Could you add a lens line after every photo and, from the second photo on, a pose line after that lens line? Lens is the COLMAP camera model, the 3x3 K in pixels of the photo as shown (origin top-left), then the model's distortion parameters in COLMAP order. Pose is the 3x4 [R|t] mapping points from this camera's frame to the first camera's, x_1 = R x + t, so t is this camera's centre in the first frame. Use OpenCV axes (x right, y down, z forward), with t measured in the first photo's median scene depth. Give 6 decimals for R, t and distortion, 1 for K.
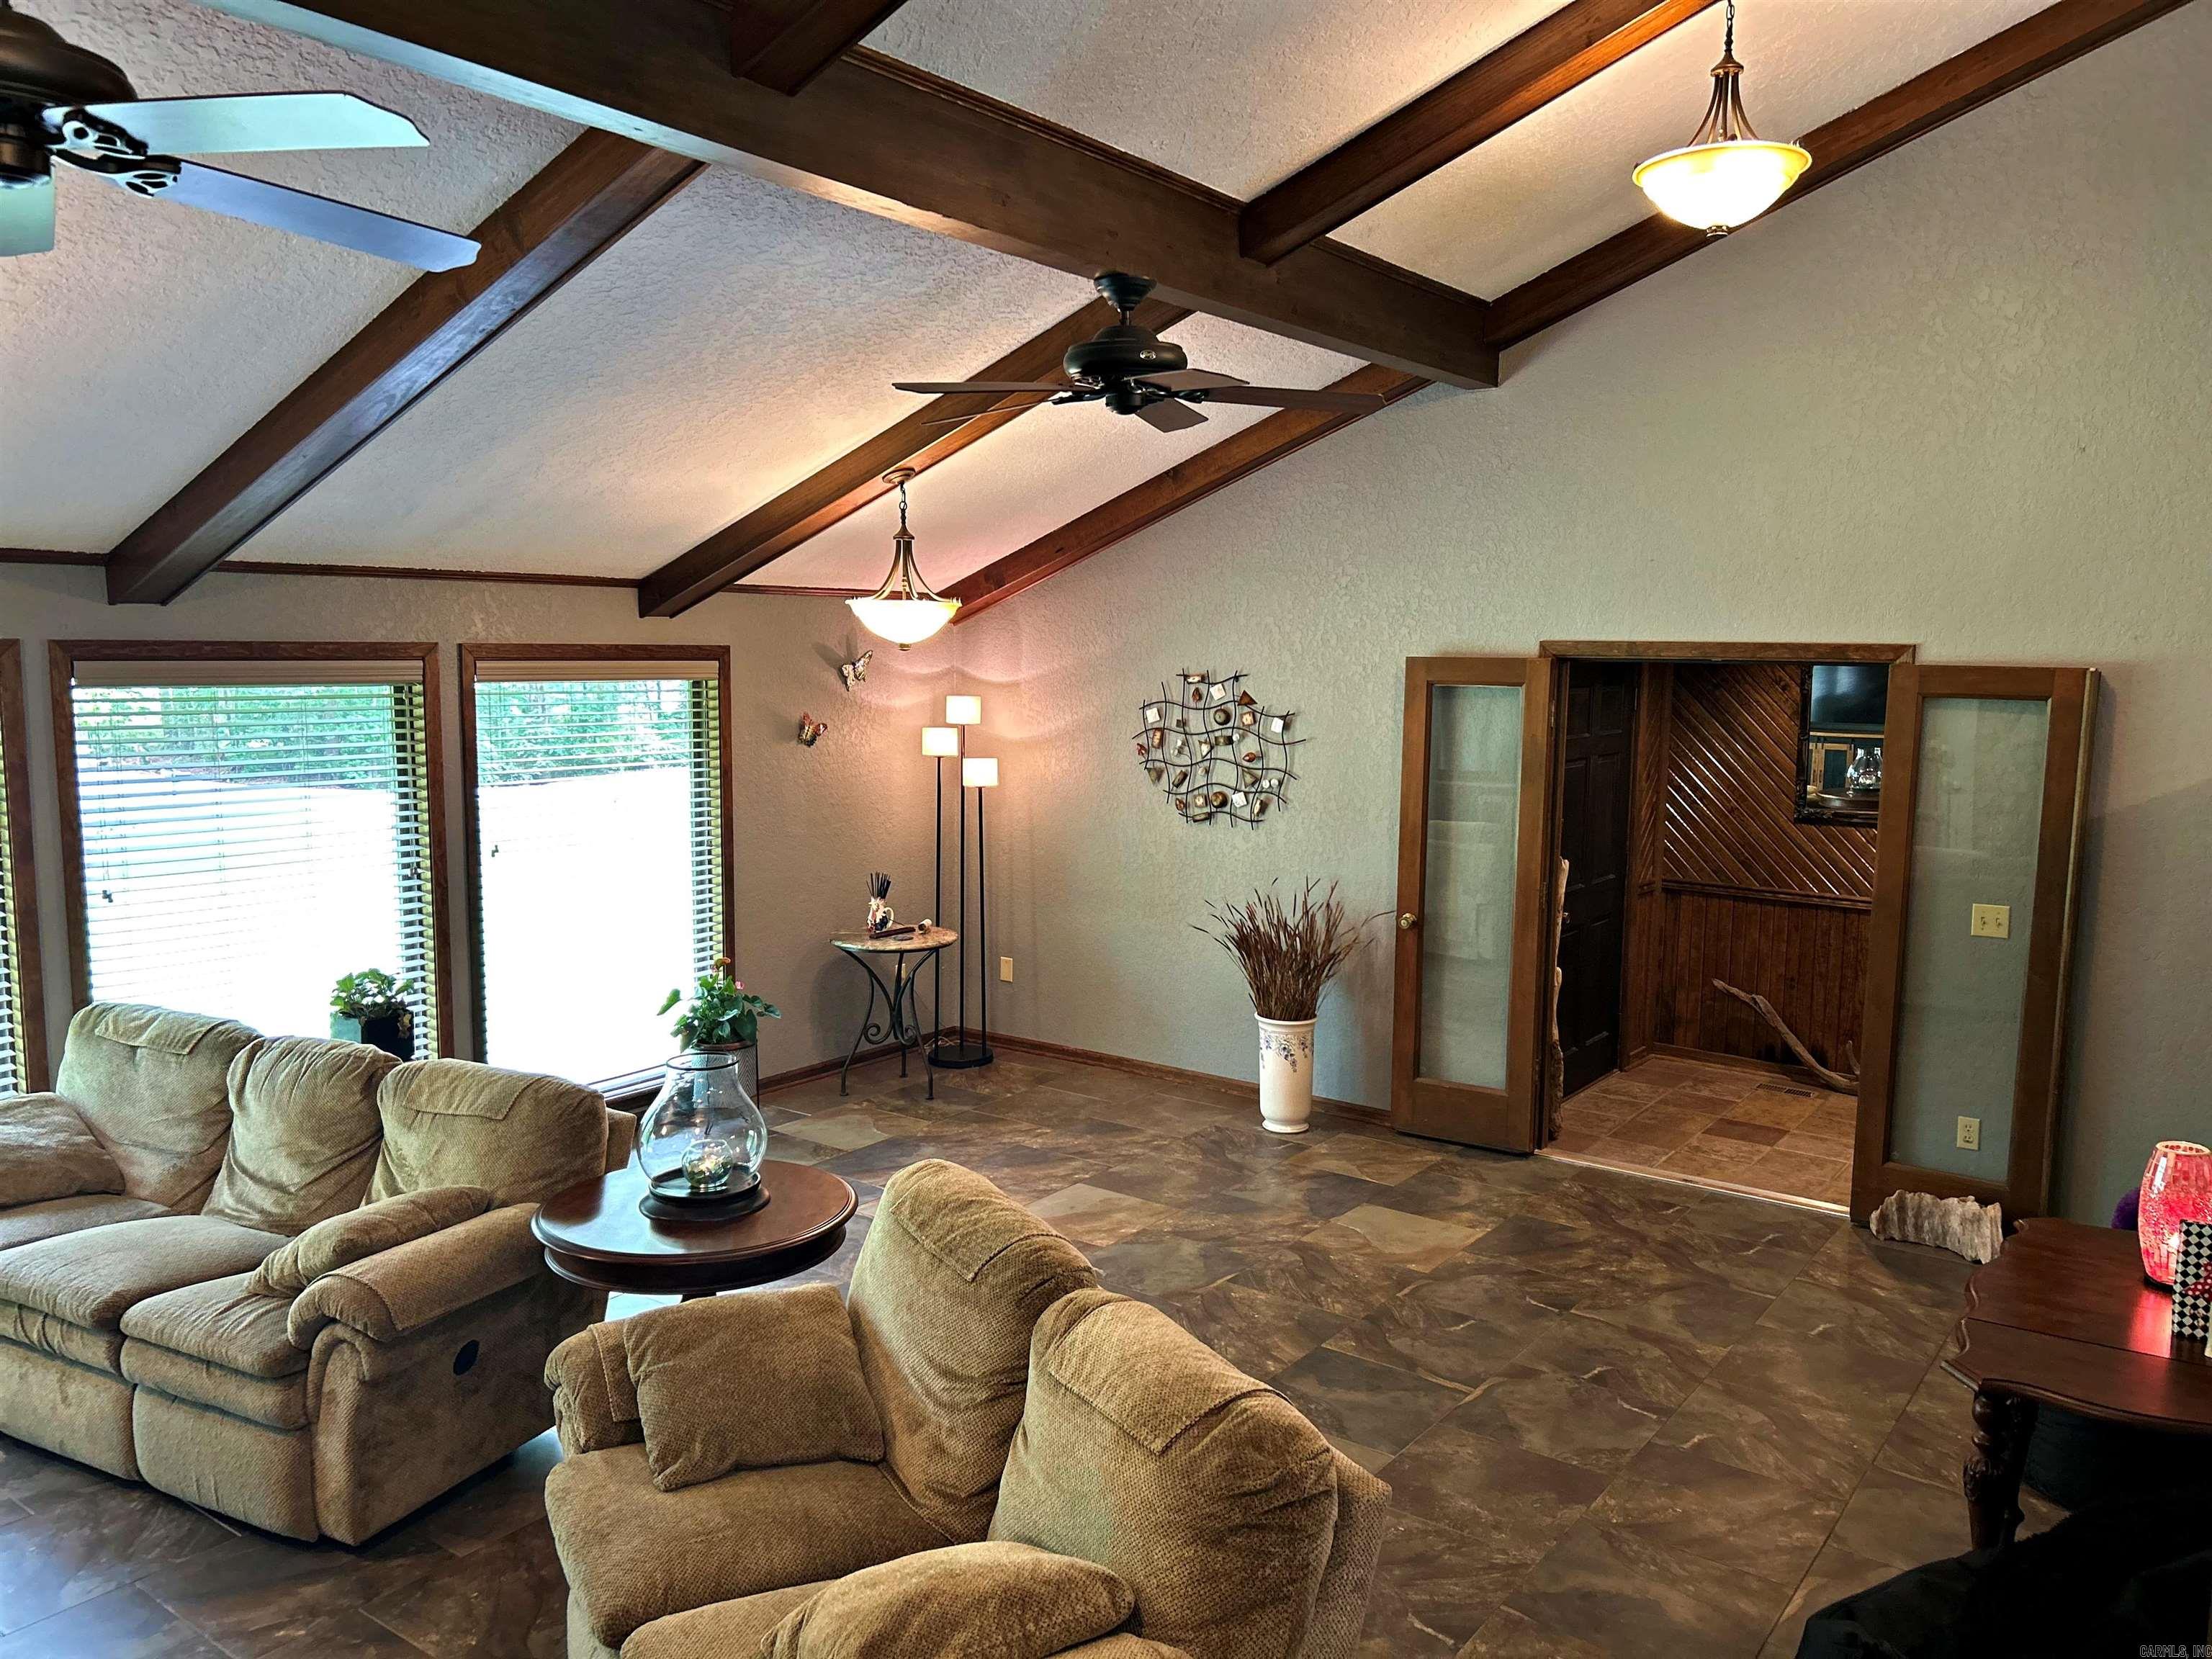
lens RADIAL K [[1650.1, 0, 1099.0], [0, 1650.1, 839.9], [0, 0, 1]] dist [0.053320, -0.066120]
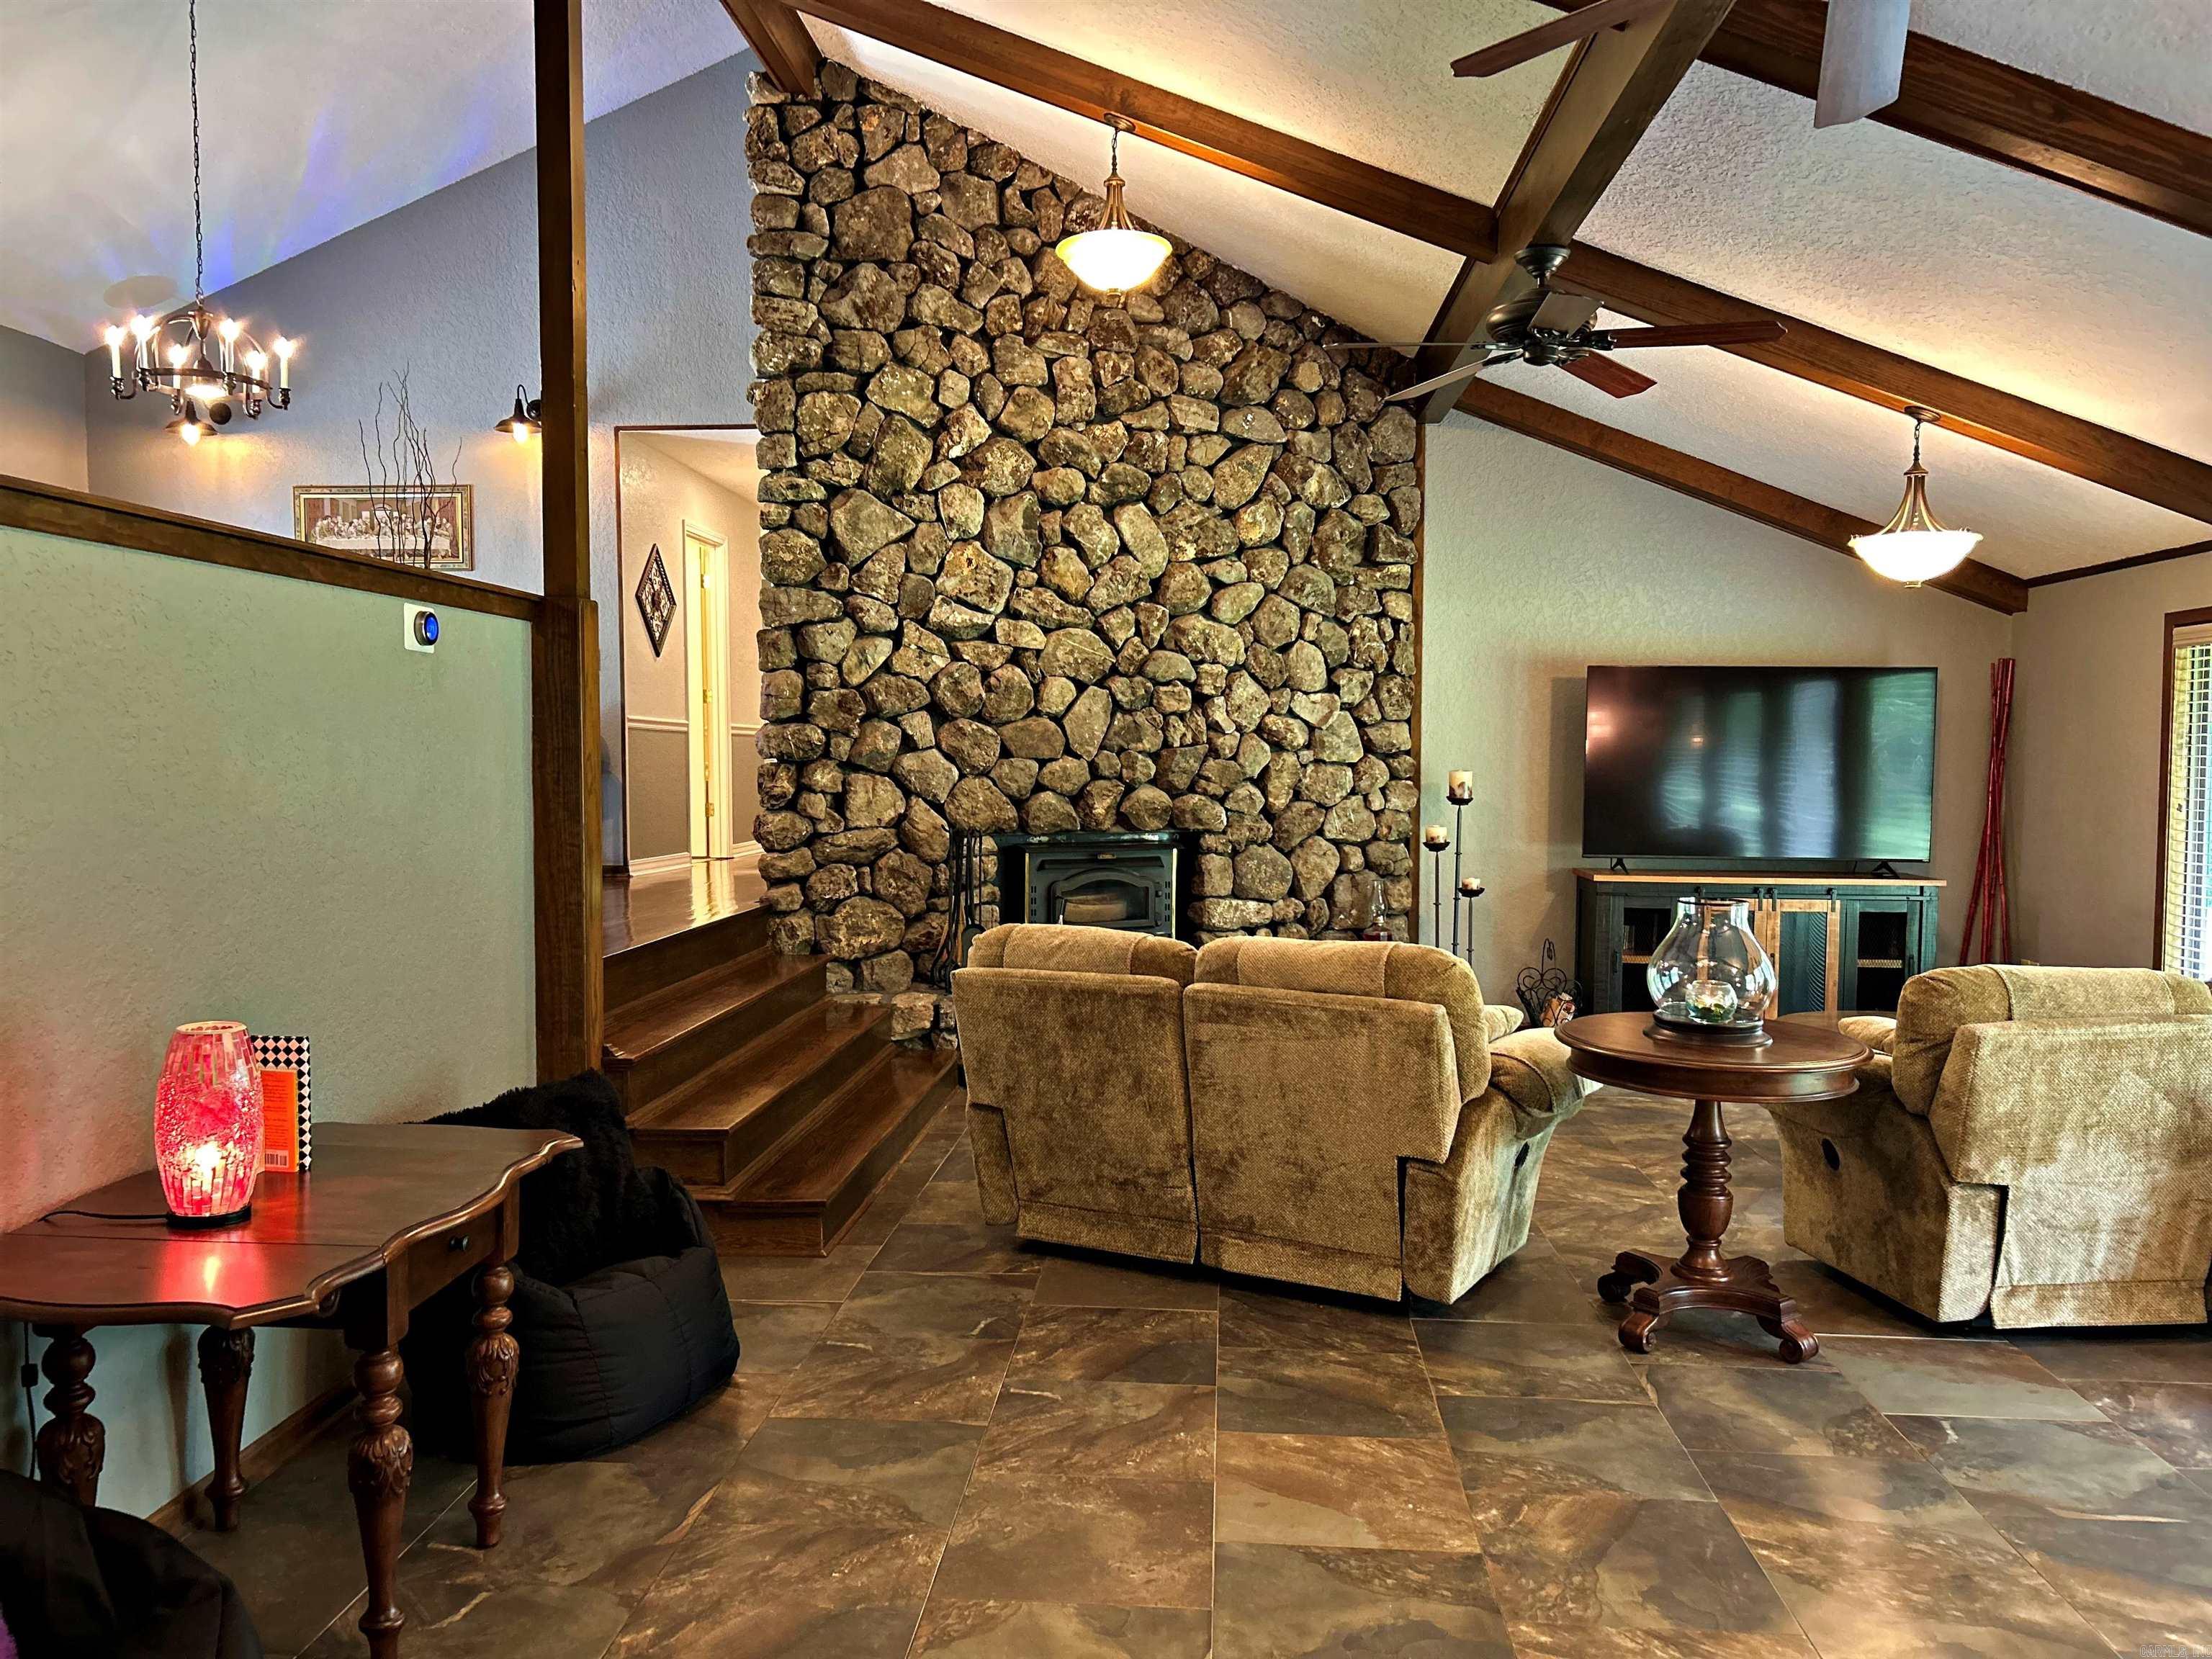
lens RADIAL K [[1650.1, 0, 1096.9], [0, 1650.1, 843.9], [0, 0, 1]] dist [0.053320, -0.066120]
pose [[-0.843109, 0.020343, -0.537359, 0.445378], [-0.073901, 0.985419, 0.153255, -0.024176], [0.532641, 0.168922, -0.829312, 1.125683]]
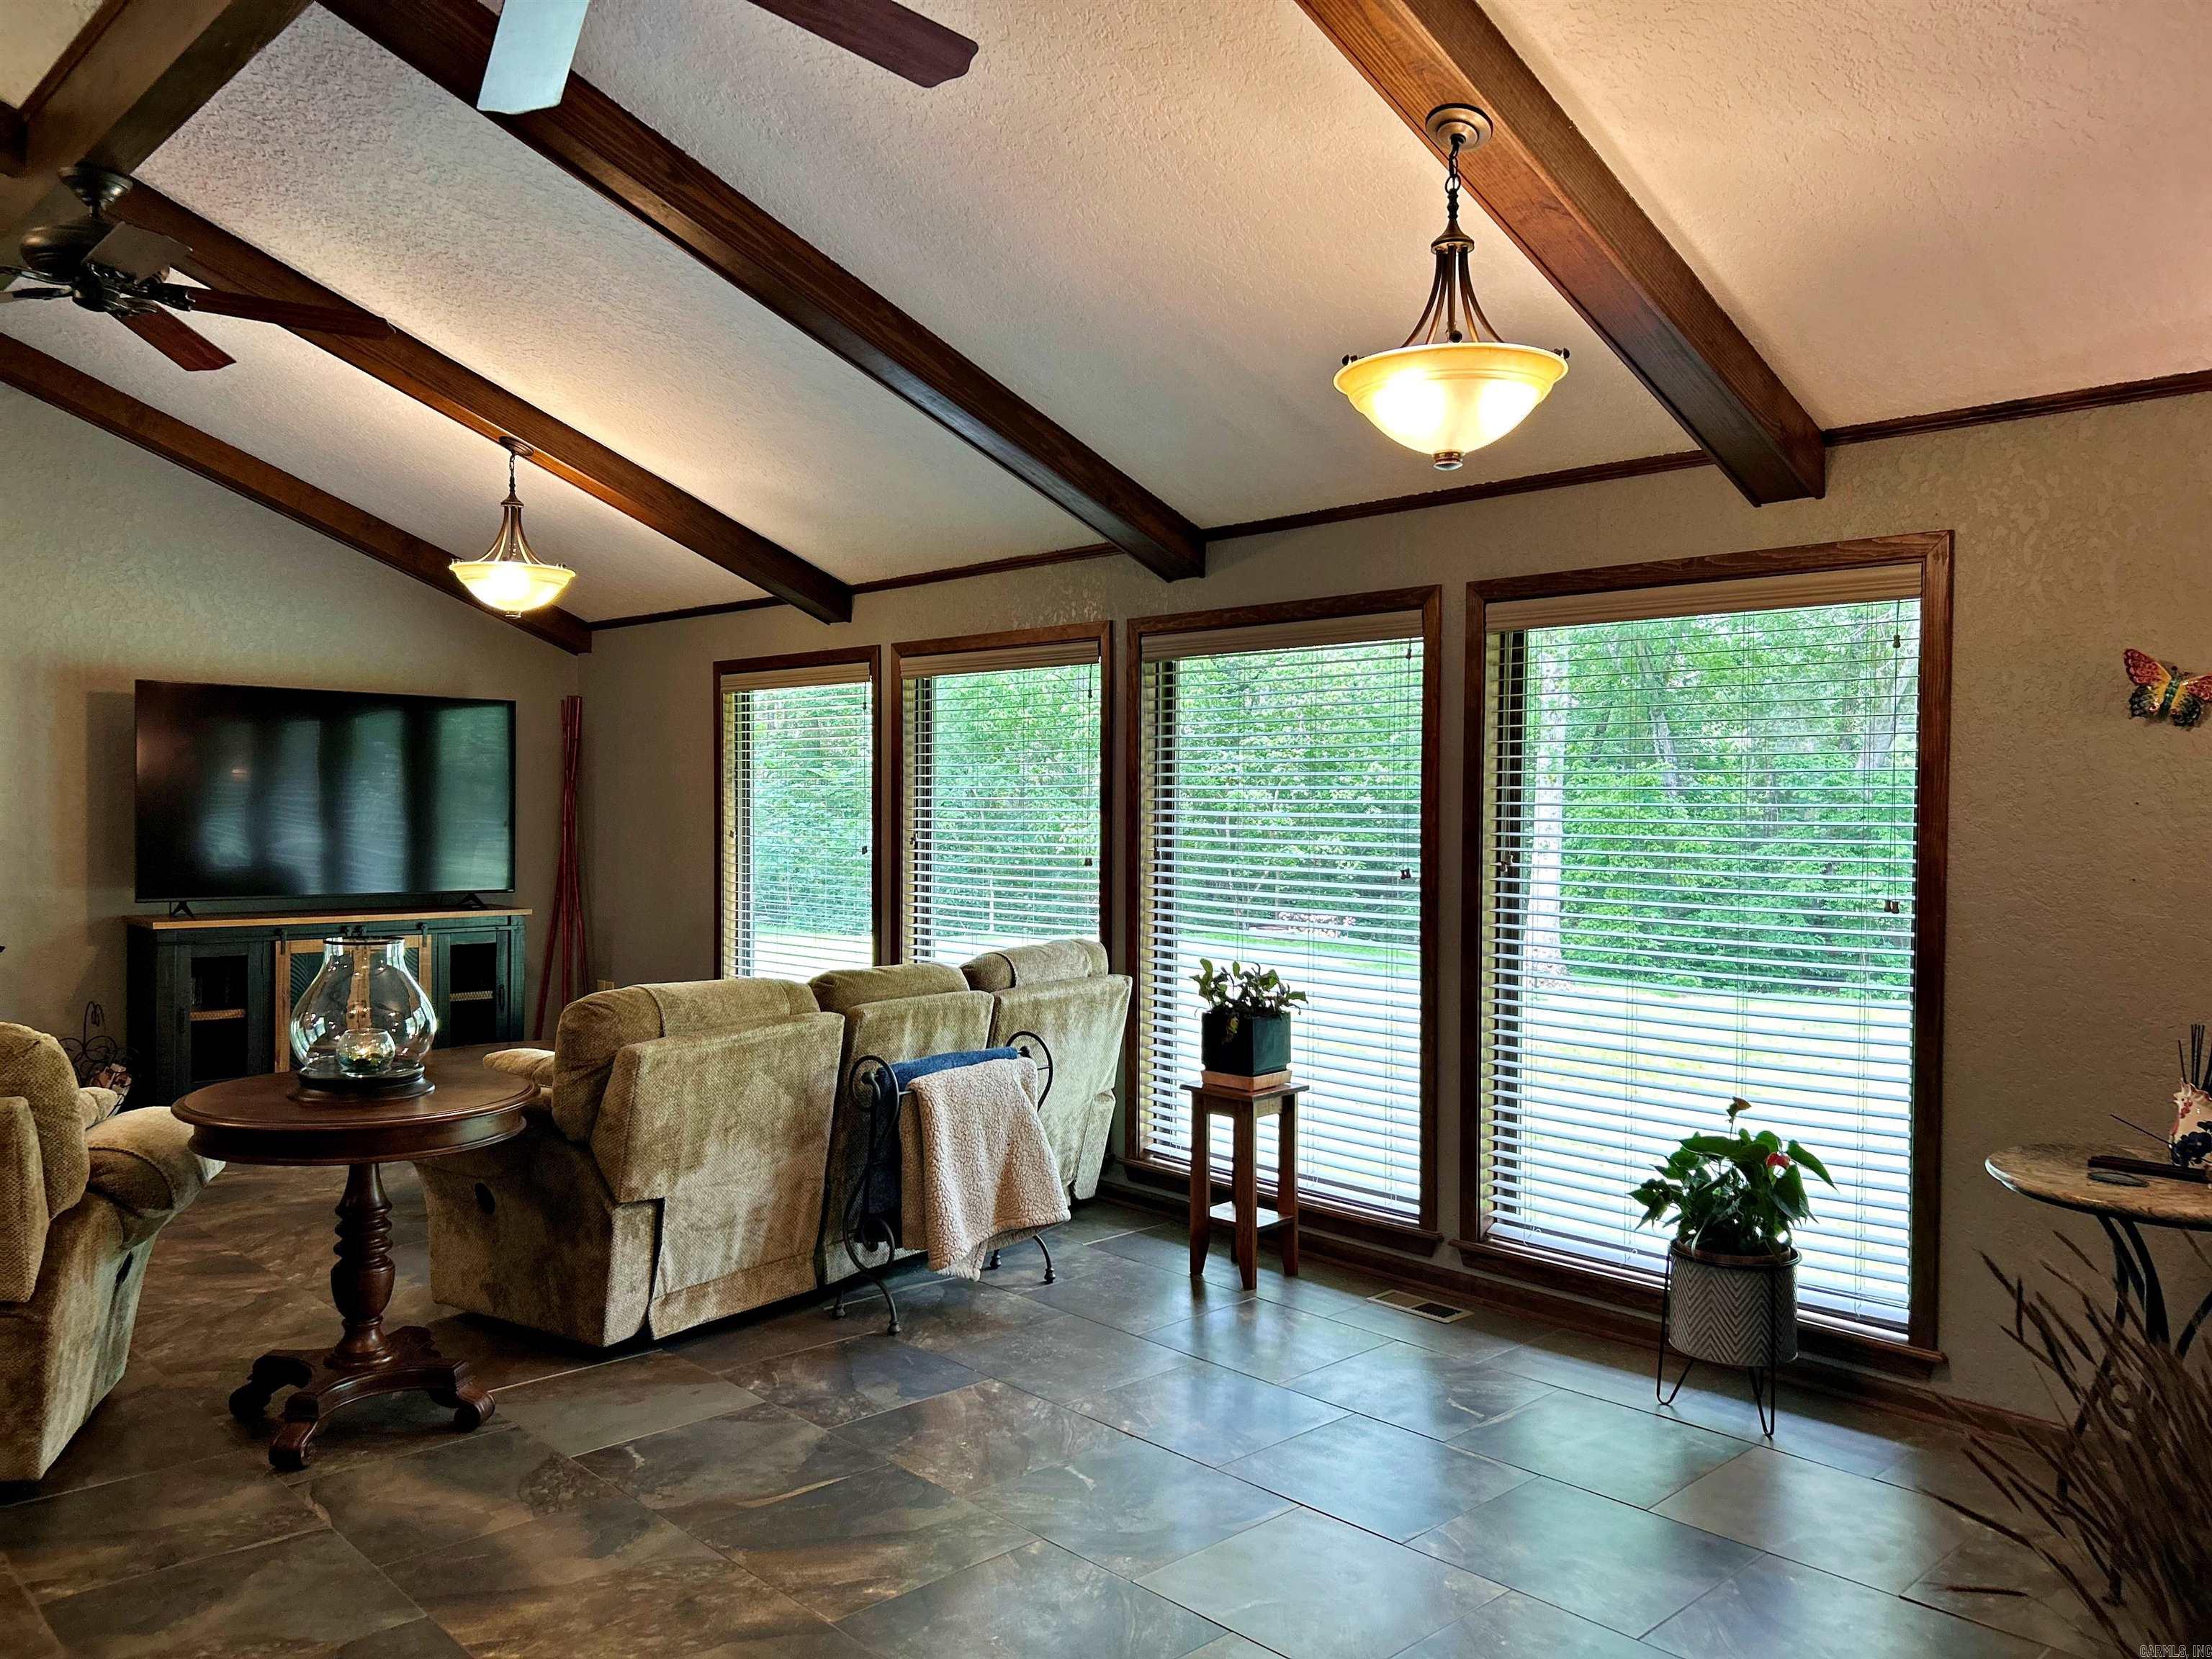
lens RADIAL K [[1650.1, 0, 1109.1], [0, 1650.1, 842.8], [0, 0, 1]] dist [0.053320, -0.066120]
pose [[-0.156012, 0.018087, -0.987590, 0.427006], [-0.129162, 0.990874, 0.038551, -0.008637], [0.979274, 0.133574, -0.152252, 1.050599]]
